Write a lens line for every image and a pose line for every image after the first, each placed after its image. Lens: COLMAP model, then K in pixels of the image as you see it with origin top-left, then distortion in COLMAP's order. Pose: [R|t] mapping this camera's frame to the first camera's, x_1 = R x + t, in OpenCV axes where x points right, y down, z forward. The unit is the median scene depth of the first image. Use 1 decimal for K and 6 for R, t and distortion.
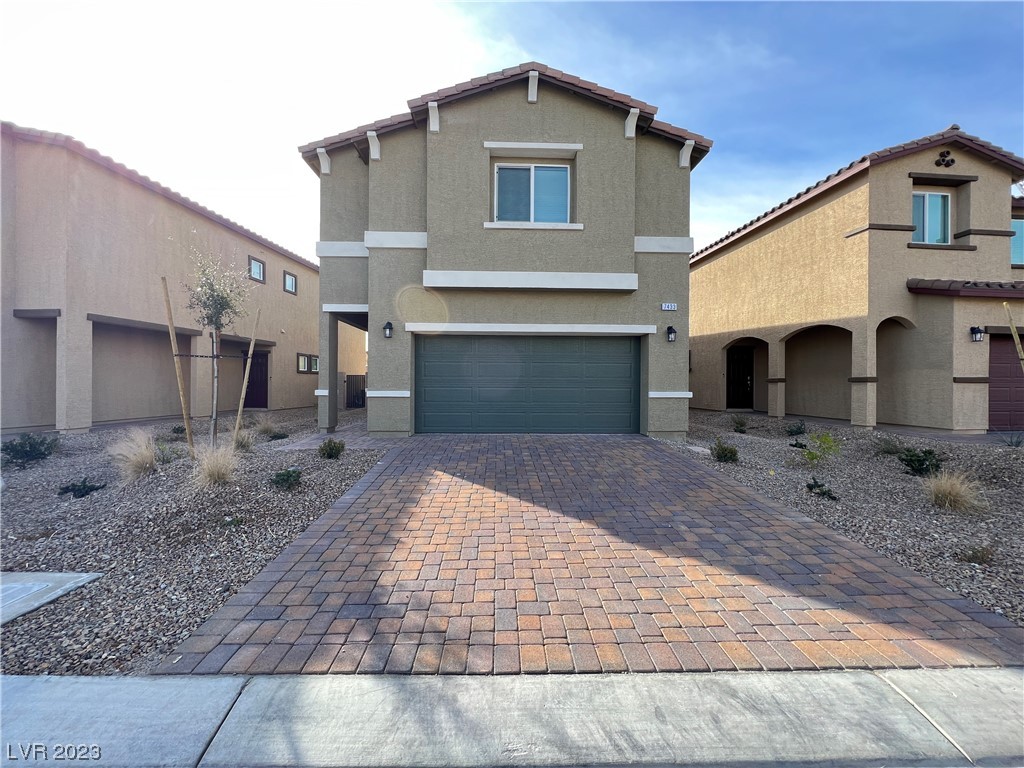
lens RADIAL K [[412.4, 0, 510.5], [0, 412.4, 385.7], [0, 0, 1]] dist [-0.000668, -0.000049]
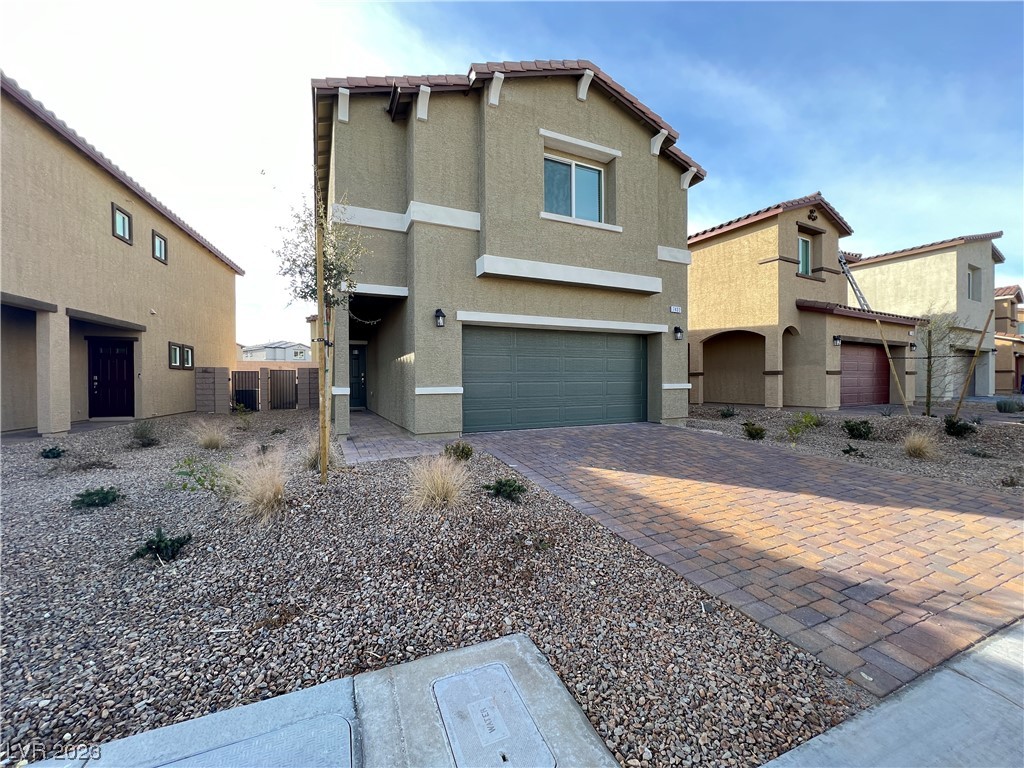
lens RADIAL K [[412.4, 0, 510.5], [0, 412.4, 385.7], [0, 0, 1]] dist [-0.000668, -0.000049]
pose [[0.918284, -0.016178, 0.395592, -0.497919], [0.013362, 0.999862, 0.009873, 0.002757], [-0.395698, -0.003780, 0.918373, 0.129159]]
